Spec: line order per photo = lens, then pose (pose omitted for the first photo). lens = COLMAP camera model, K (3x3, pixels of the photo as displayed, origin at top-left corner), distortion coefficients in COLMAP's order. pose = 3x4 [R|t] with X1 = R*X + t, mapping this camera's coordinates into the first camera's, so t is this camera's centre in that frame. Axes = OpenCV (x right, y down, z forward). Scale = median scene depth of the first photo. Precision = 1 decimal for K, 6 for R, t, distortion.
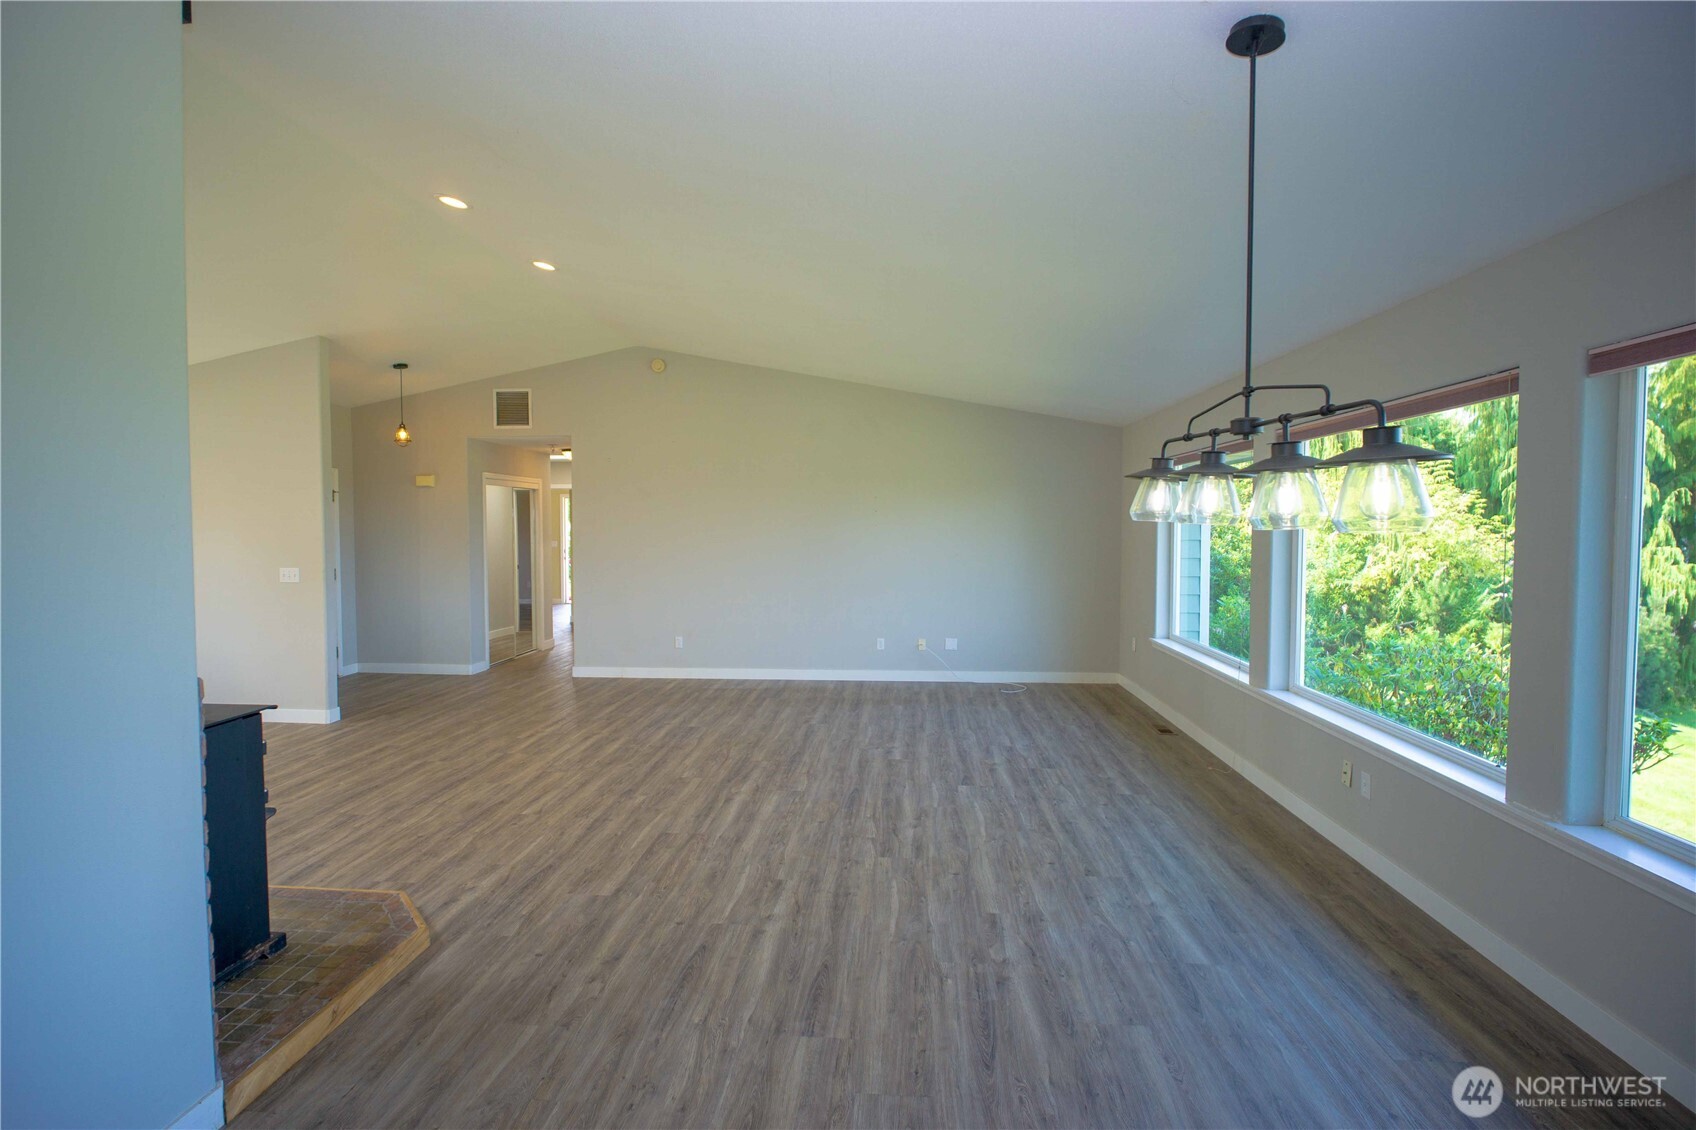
lens RADIAL K [[774.1, 0, 841.4], [0, 774.1, 563.8], [0, 0, 1]] dist [-0.004056, 0.000255]
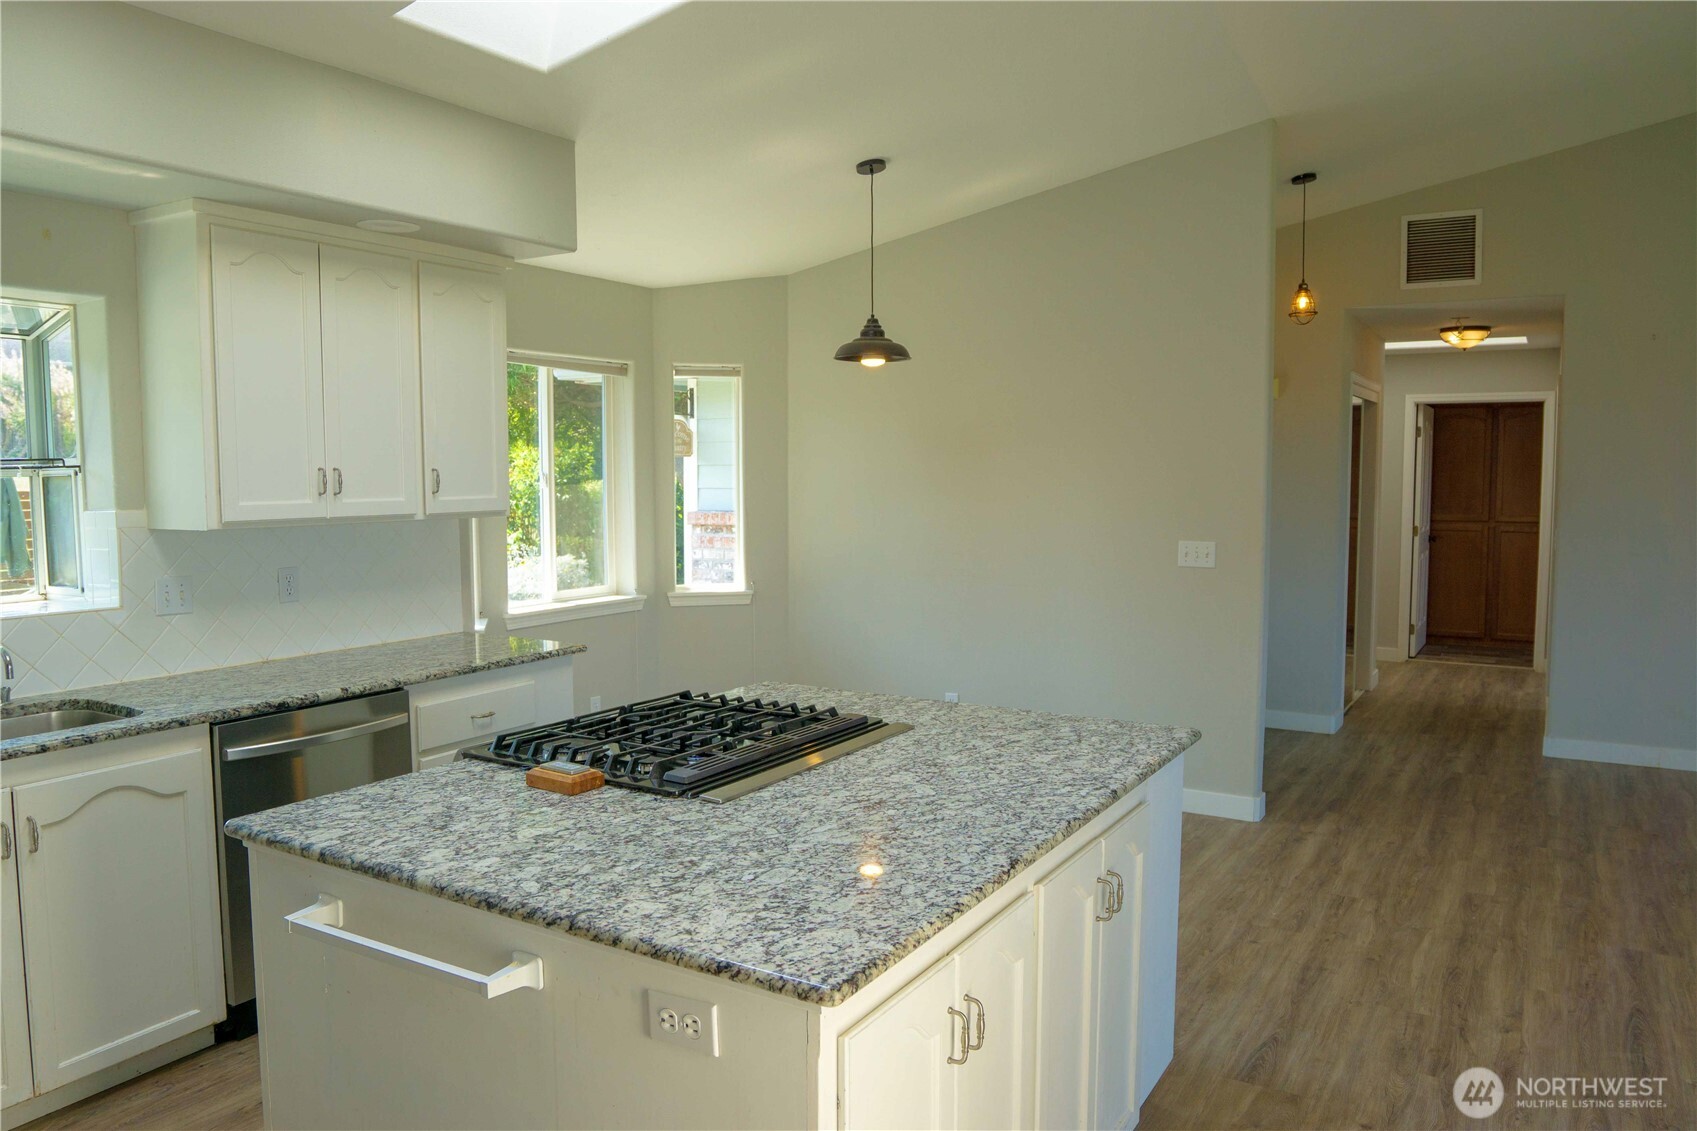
lens RADIAL K [[1203.7, 0, 850.4], [0, 1203.7, 550.2], [0, 0, 1]] dist [-0.072051, 0.042056]
pose [[0.897532, 0.029413, -0.439966, -0.834643], [-0.022611, 0.999530, 0.020695, 0.000137], [0.440368, -0.008627, 0.897776, 0.160717]]
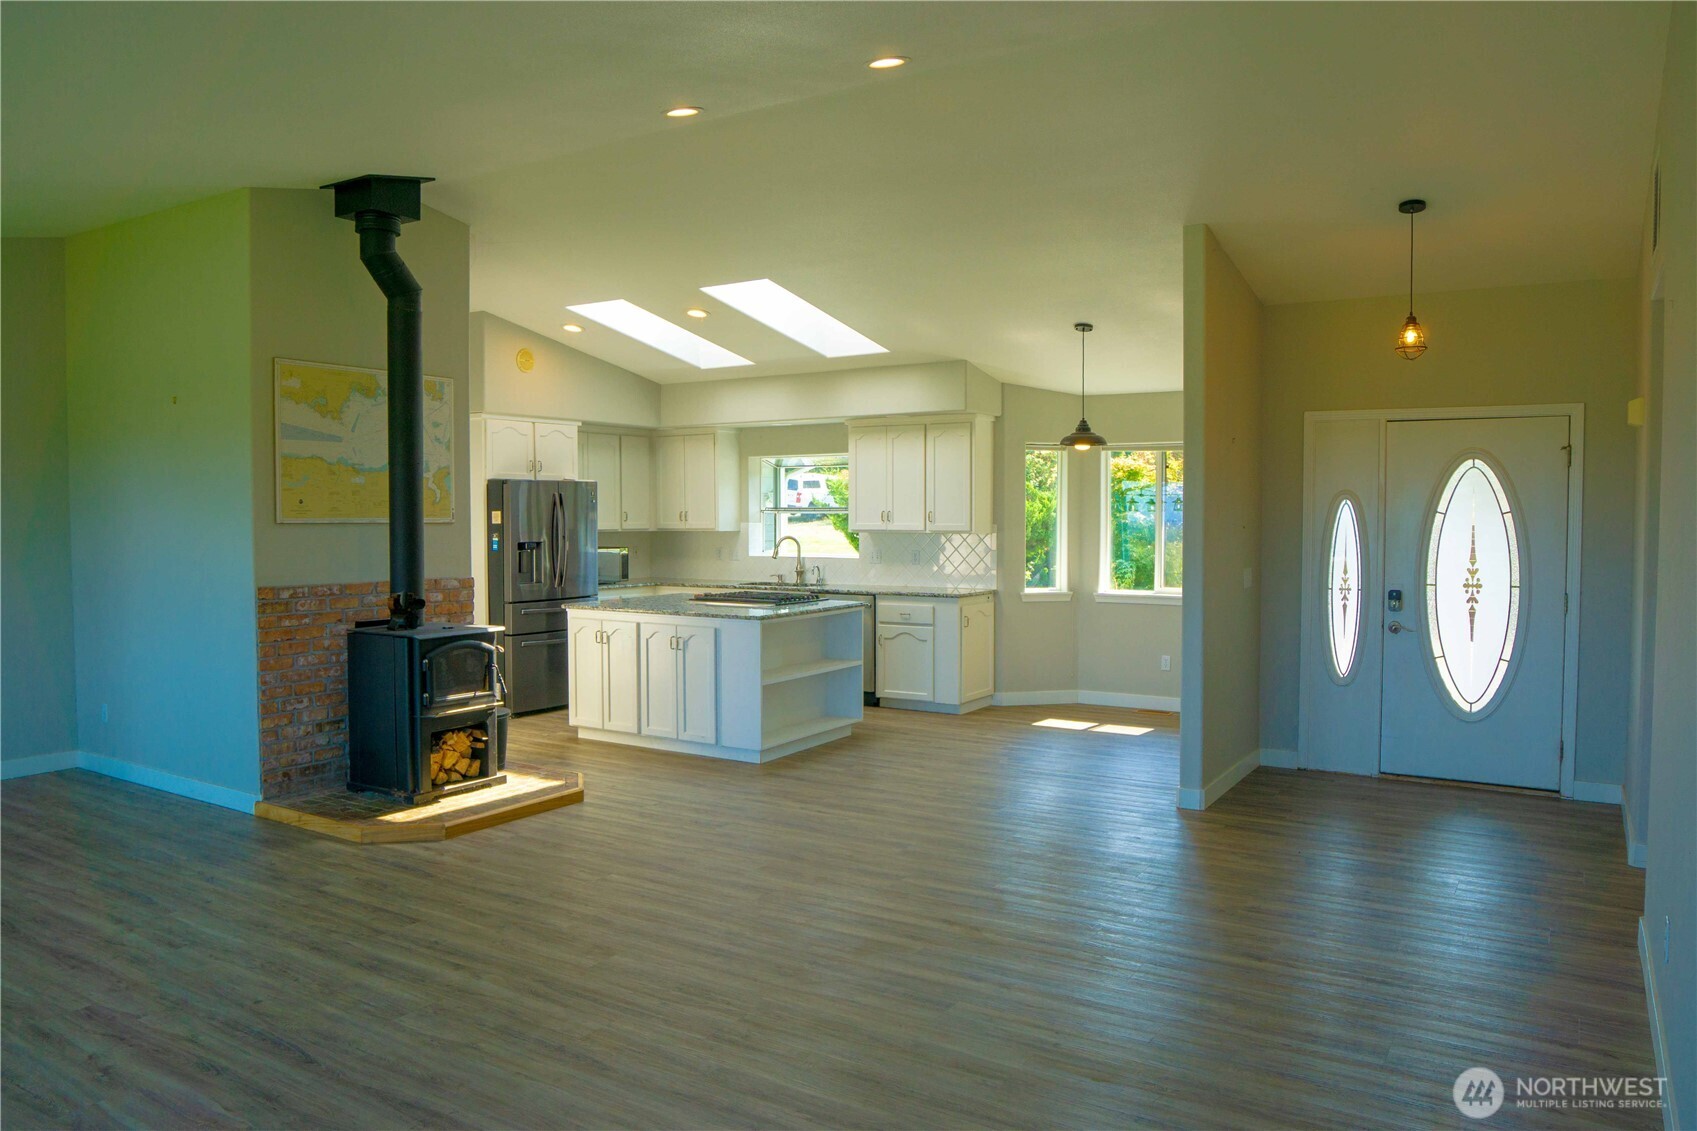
lens RADIAL K [[1203.7, 0, 837.2], [0, 1203.7, 560.5], [0, 0, 1]] dist [-0.072051, 0.042056]
pose [[-0.470414, 0.039136, -0.881578, 0.563849], [-0.043458, 0.996776, 0.067440, -0.093168], [0.881375, 0.070036, -0.467197, 1.817625]]
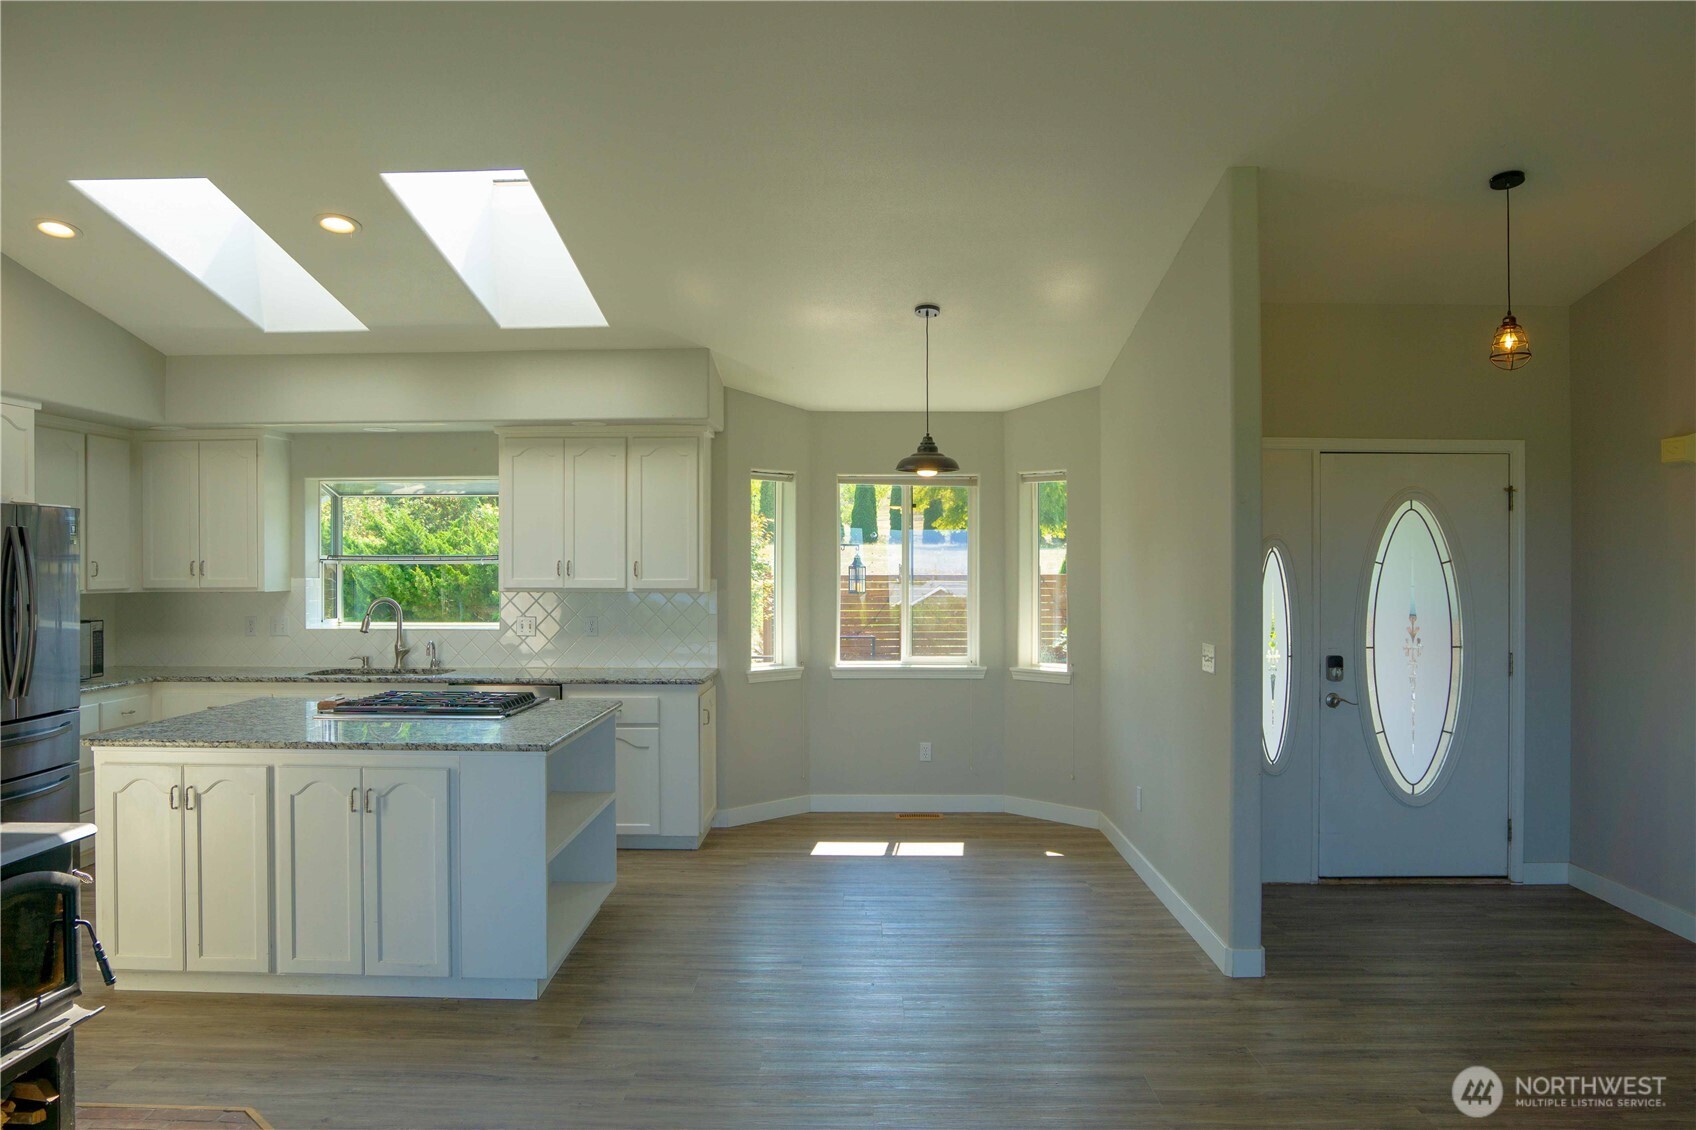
lens RADIAL K [[1203.0, 0, 844.9], [0, 1203.0, 559.6], [0, 0, 1]] dist [-0.072051, 0.042056]
pose [[0.063611, 0.001400, -0.997974, 0.071554], [-0.052106, 0.998640, -0.001920, -0.052469], [0.996614, 0.052123, 0.063597, 1.063569]]
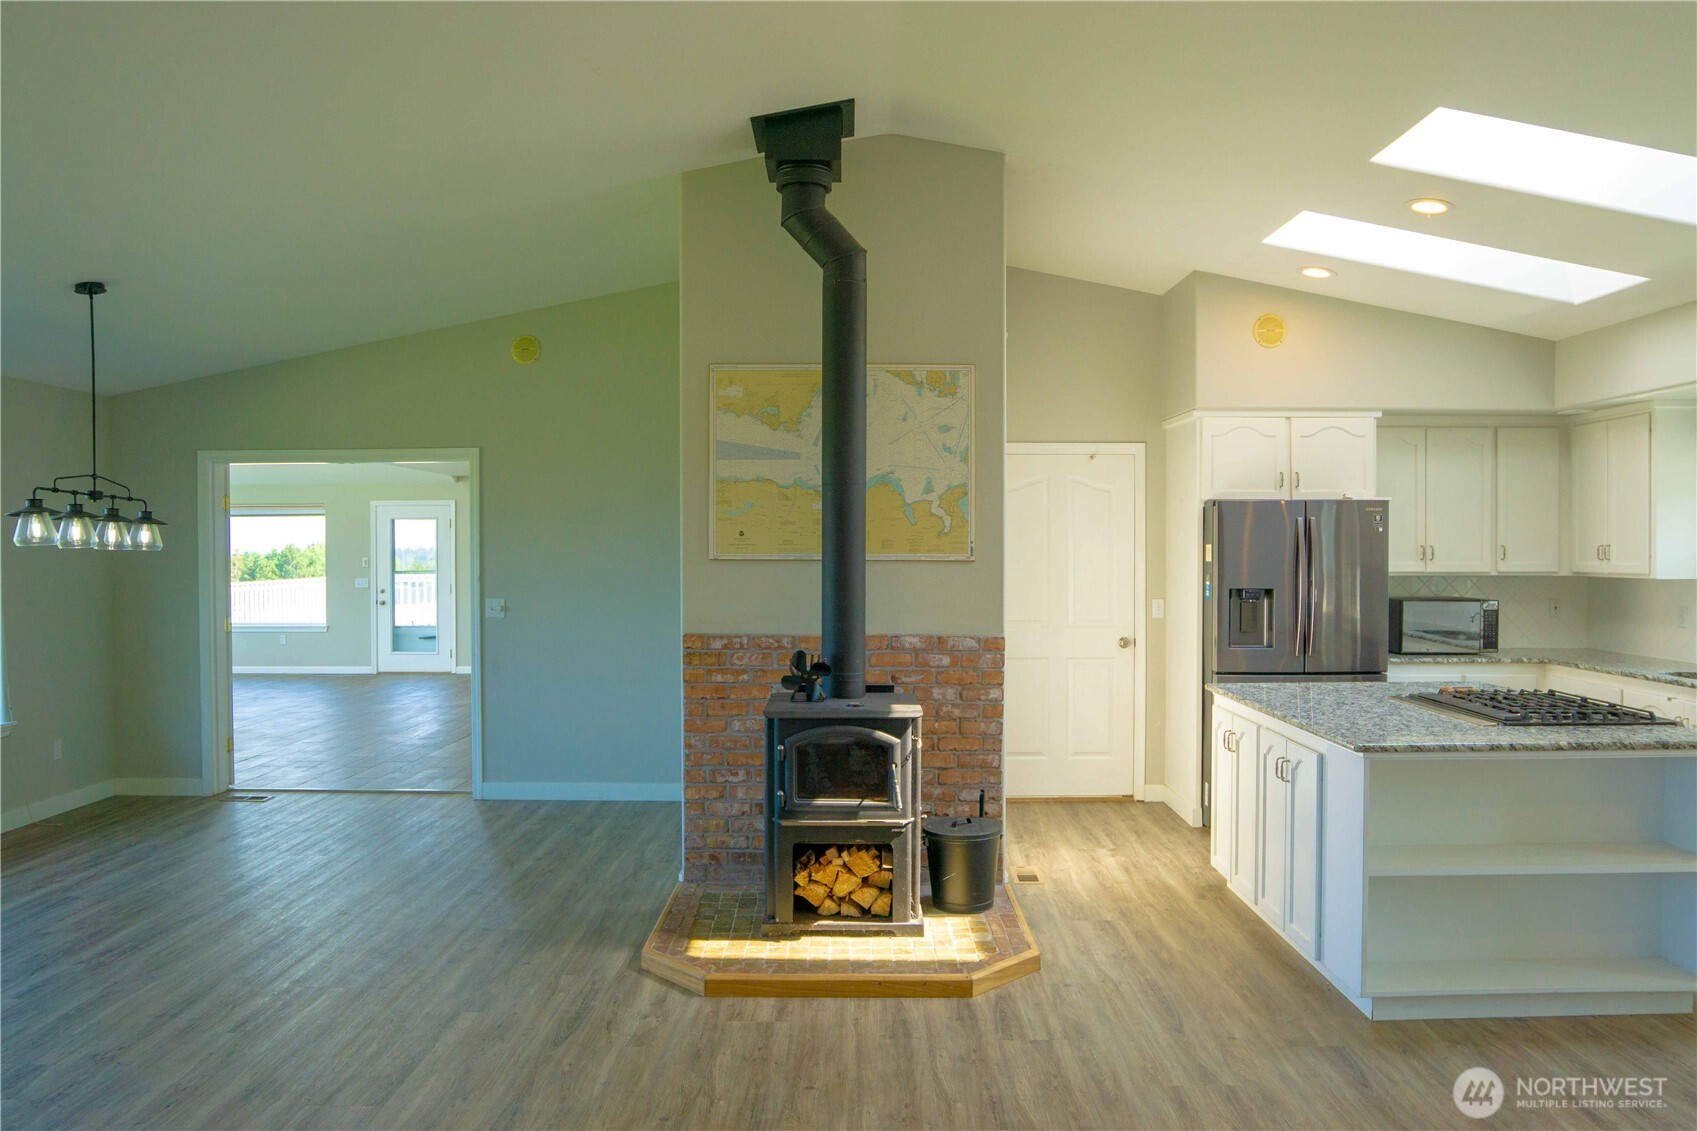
lens RADIAL K [[1203.7, 0, 844.5], [0, 1203.7, 566.0], [0, 0, 1]] dist [-0.072051, 0.042056]
pose [[-0.997854, 0.005685, -0.065232, -0.494513], [0.001035, 0.997469, 0.071093, -0.092337], [0.065471, 0.070873, -0.995334, 1.779411]]
